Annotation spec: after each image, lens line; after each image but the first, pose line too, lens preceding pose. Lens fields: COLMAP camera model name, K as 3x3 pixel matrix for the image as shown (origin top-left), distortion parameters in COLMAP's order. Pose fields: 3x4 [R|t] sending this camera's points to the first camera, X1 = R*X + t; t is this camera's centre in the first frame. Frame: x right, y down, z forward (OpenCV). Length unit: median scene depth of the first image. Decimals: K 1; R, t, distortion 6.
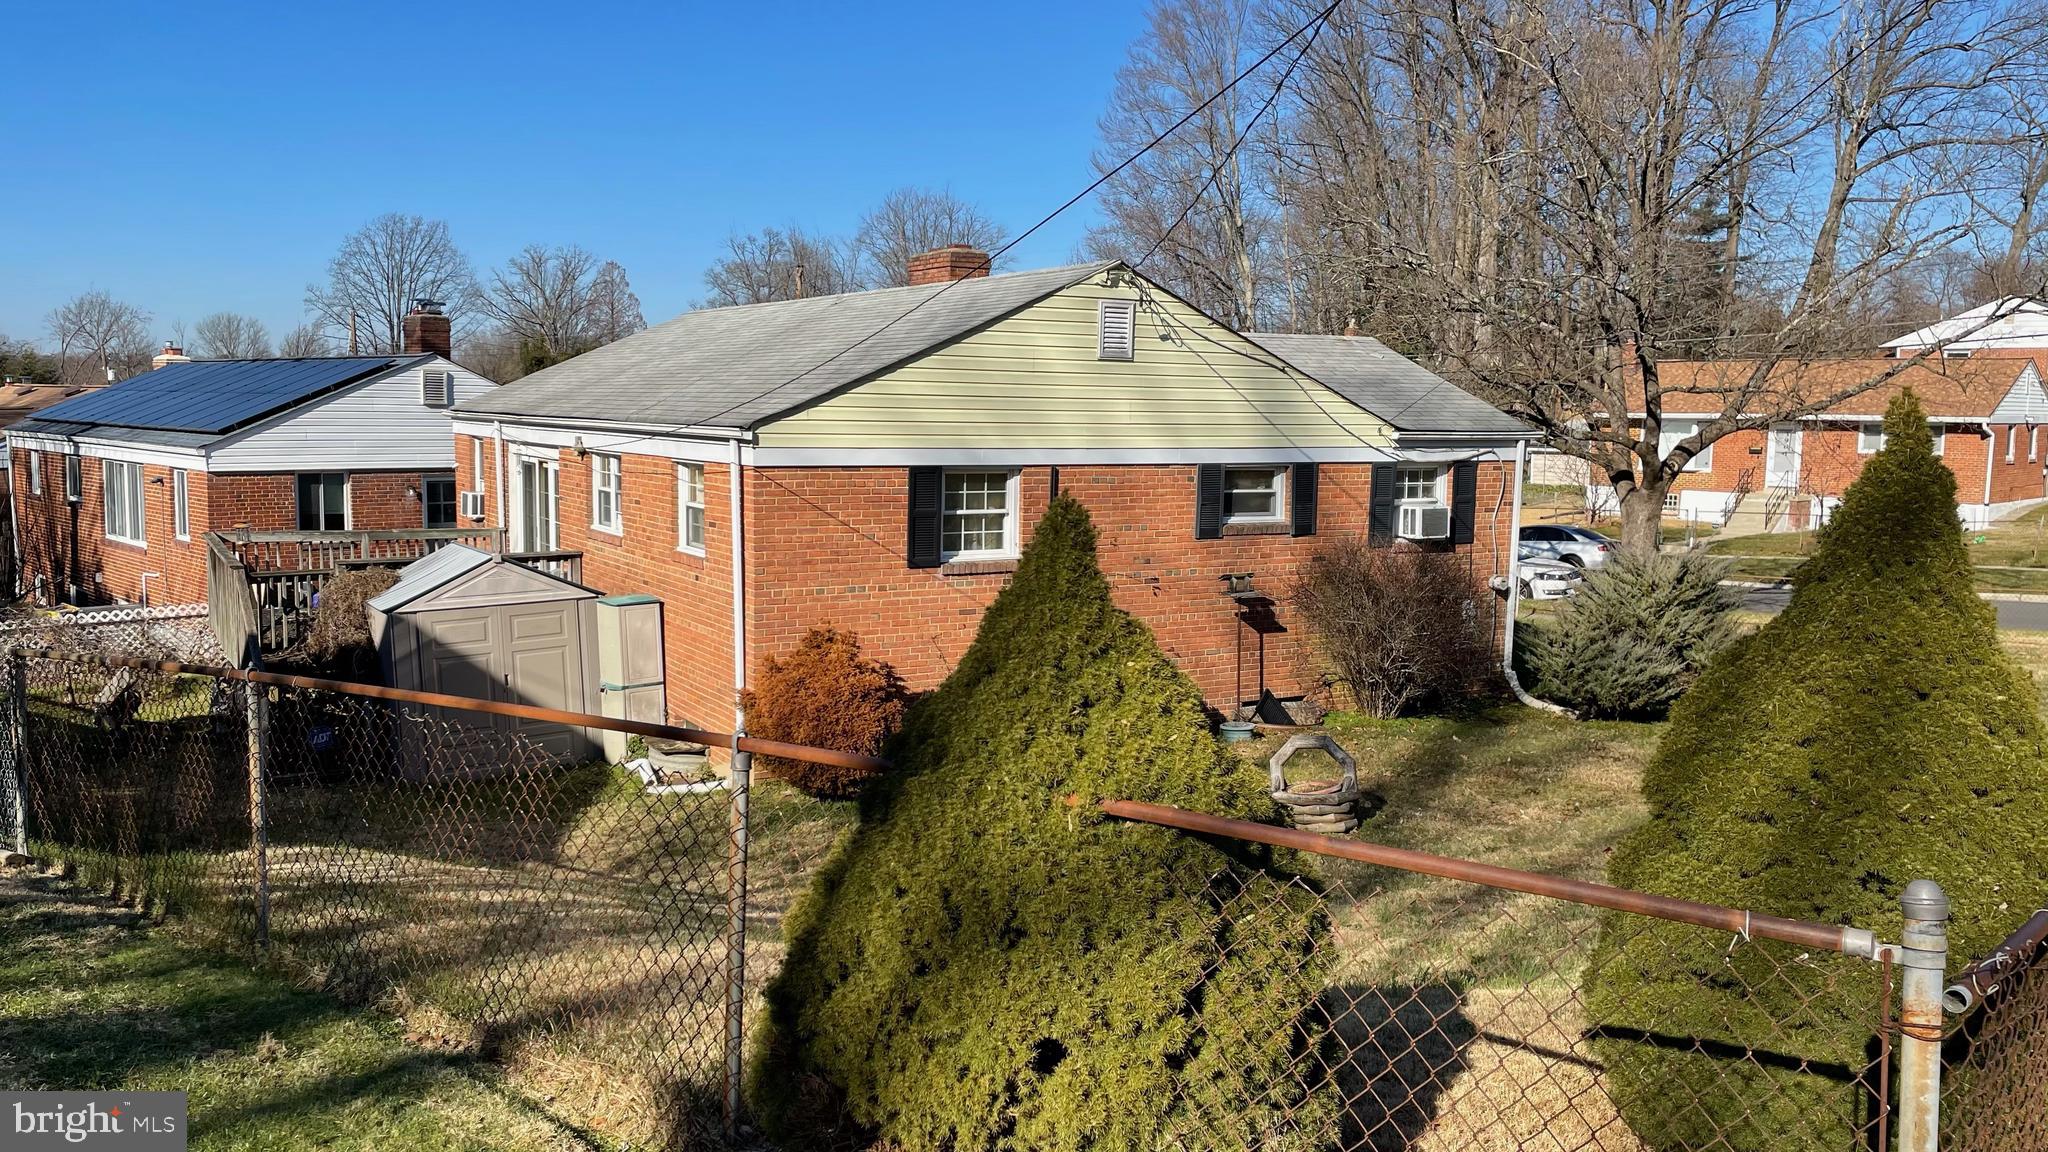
lens RADIAL K [[1561.4, 0, 1024.0], [0, 1561.4, 576.0], [0, 0, 1]] dist [0.113701, -0.144237]
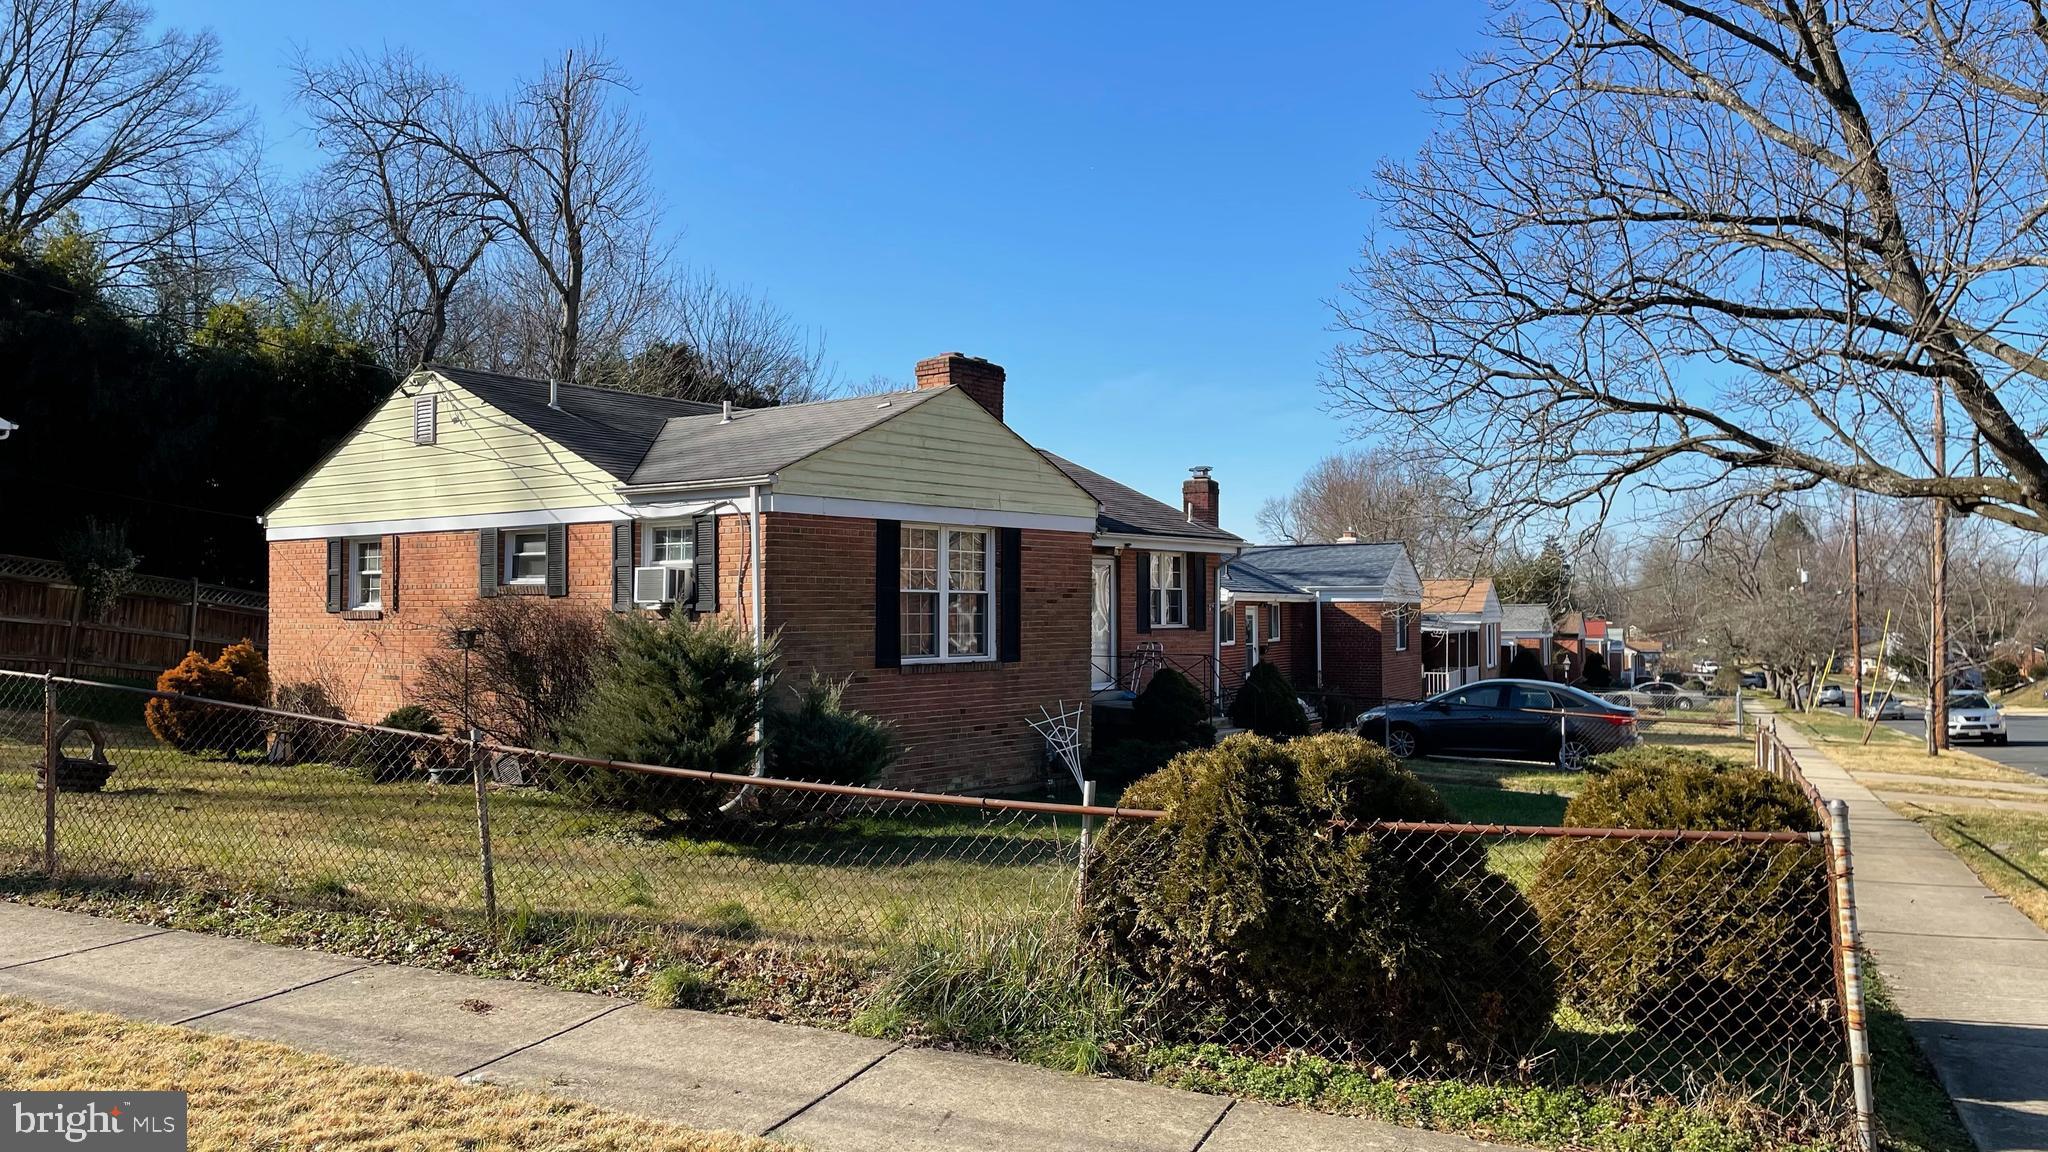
lens RADIAL K [[1561.4, 0, 1024.0], [0, 1561.4, 576.0], [0, 0, 1]] dist [0.113701, -0.144237]
pose [[0.331996, -0.037196, -0.942547, 1.147895], [-0.094729, 0.992856, -0.072548, 0.005020], [0.938512, 0.113372, 0.326101, 0.896541]]
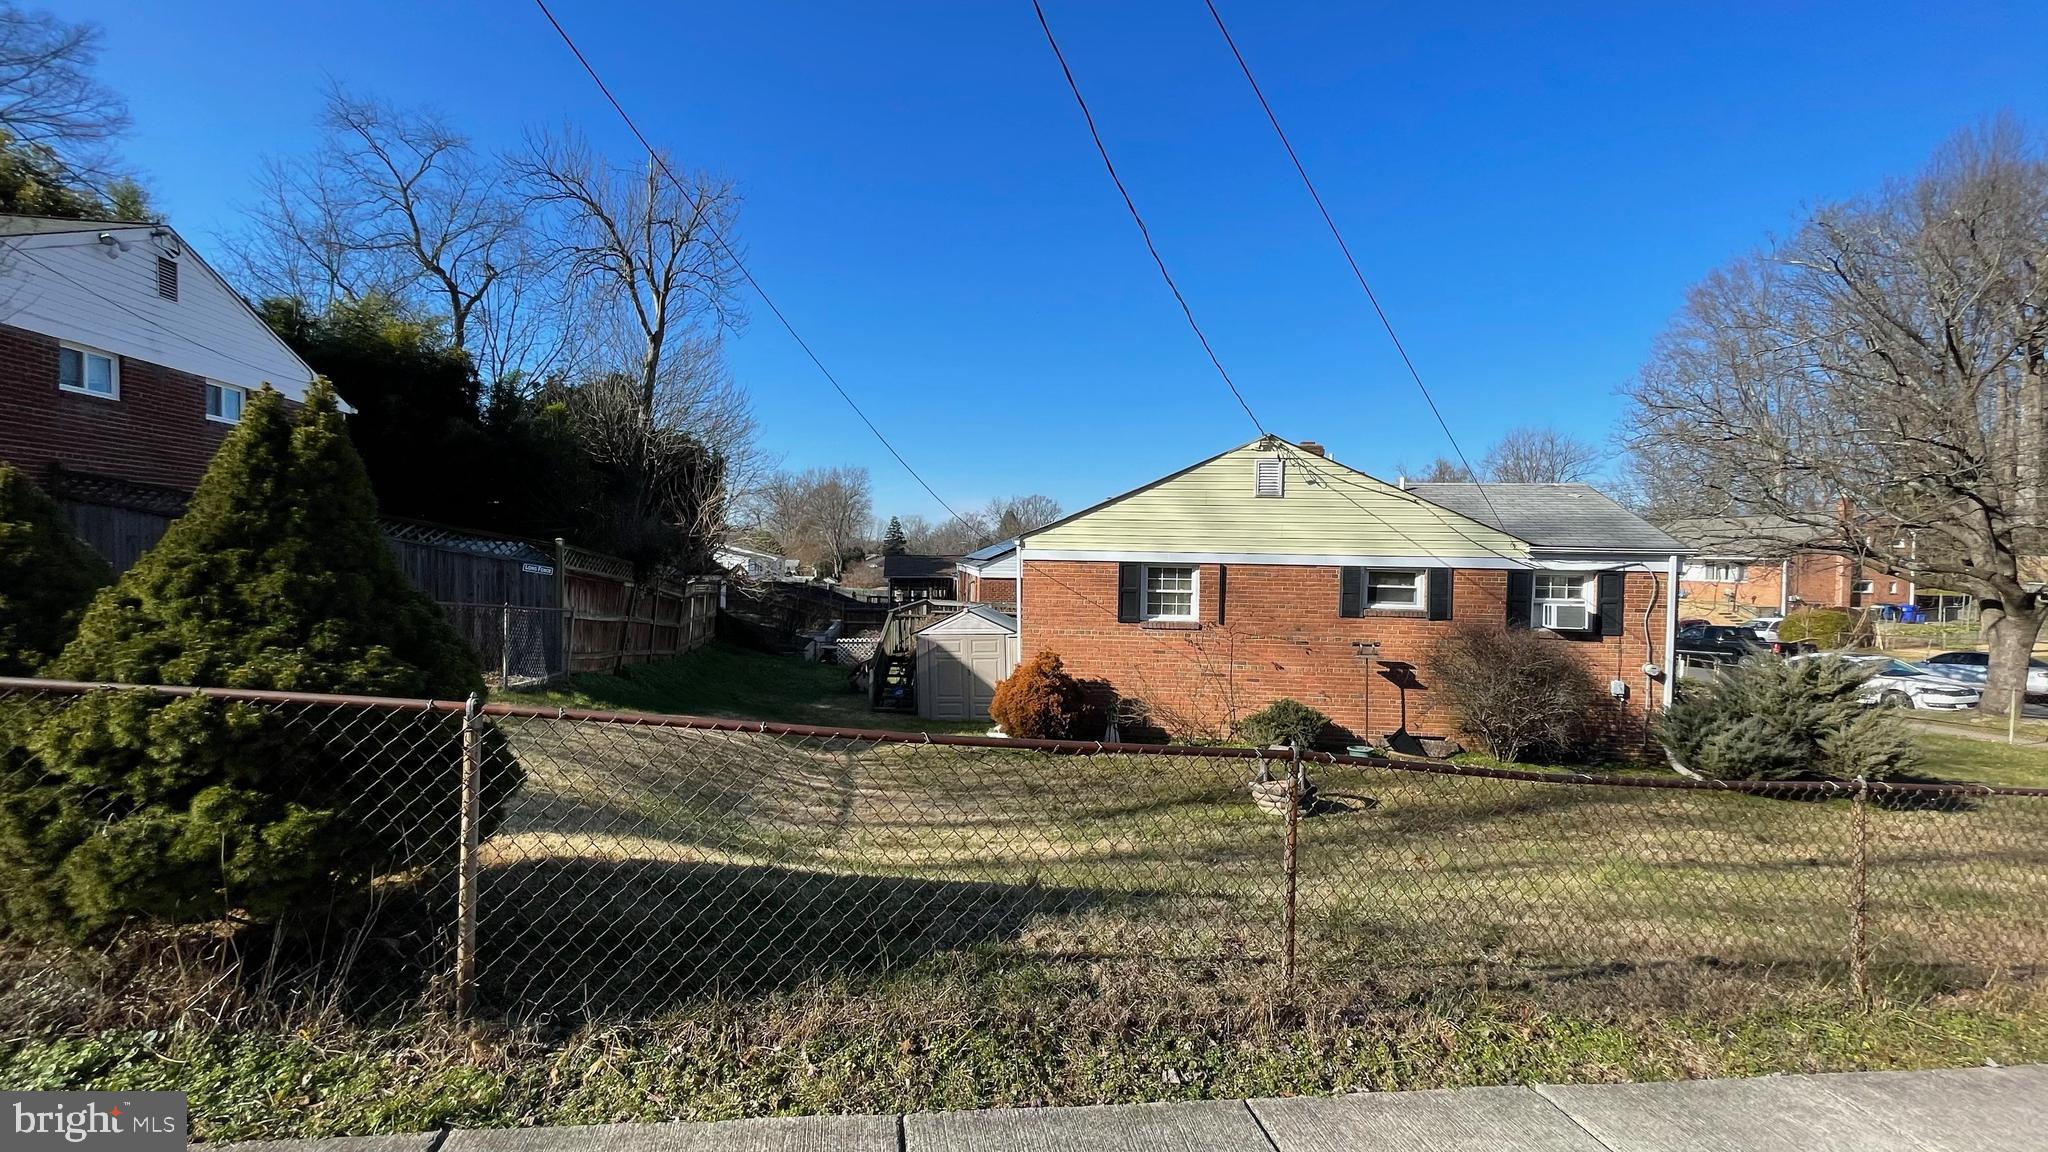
lens RADIAL K [[846.7, 0, 1024.0], [0, 846.7, 576.0], [0, 0, 1]] dist [-0.005478, -0.000236]
pose [[0.791485, 0.012680, -0.611058, 0.324392], [-0.071559, 0.994831, -0.072046, 0.014909], [0.606985, 0.100750, 0.788301, 0.172170]]
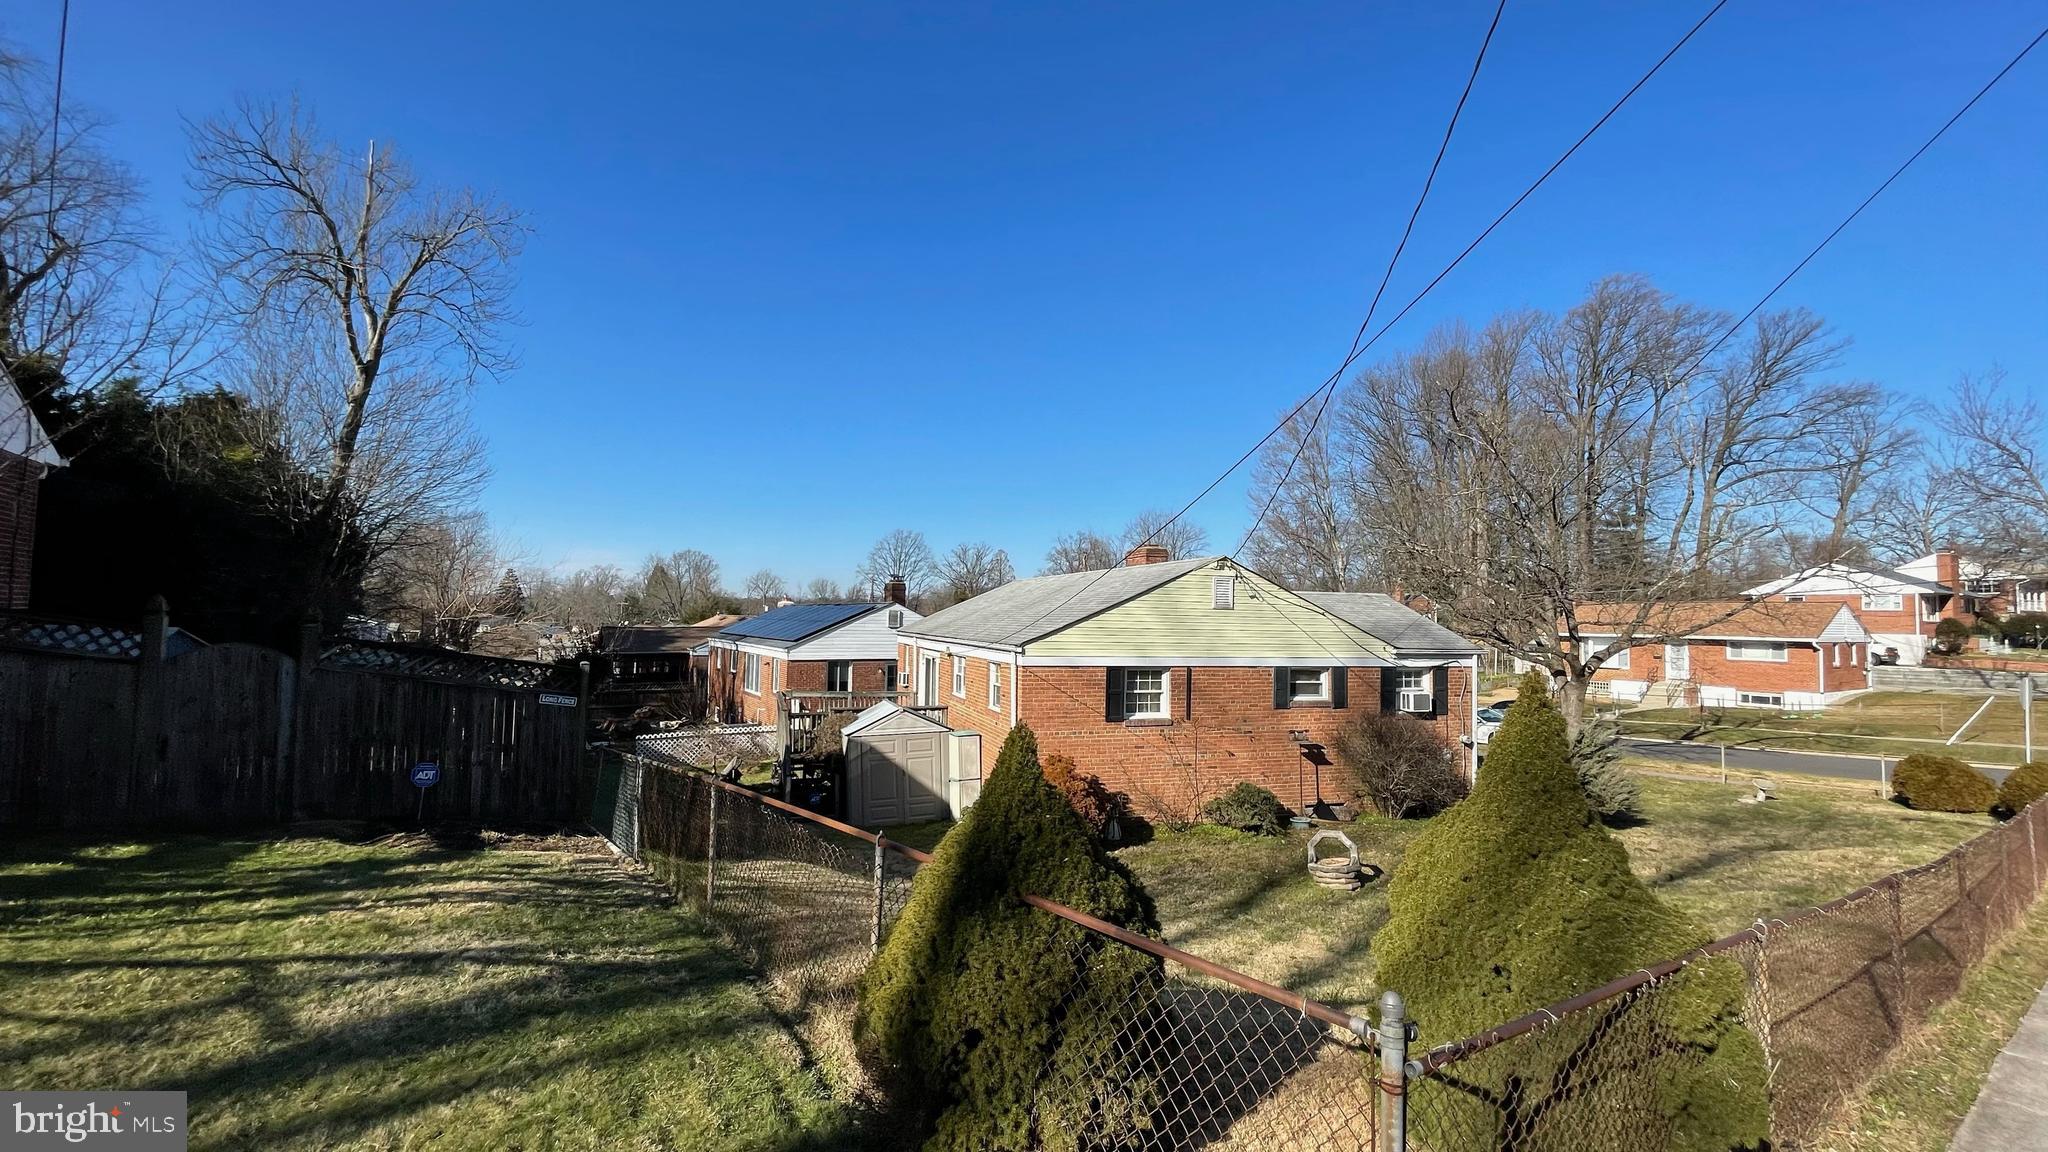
lens RADIAL K [[846.7, 0, 1024.0], [0, 846.7, 576.0], [0, 0, 1]] dist [-0.005478, -0.000236]
pose [[0.974590, -0.008059, -0.223849, 0.045270], [-0.028307, 0.986909, -0.158774, -0.010953], [0.222199, 0.161077, 0.961604, -0.003058]]
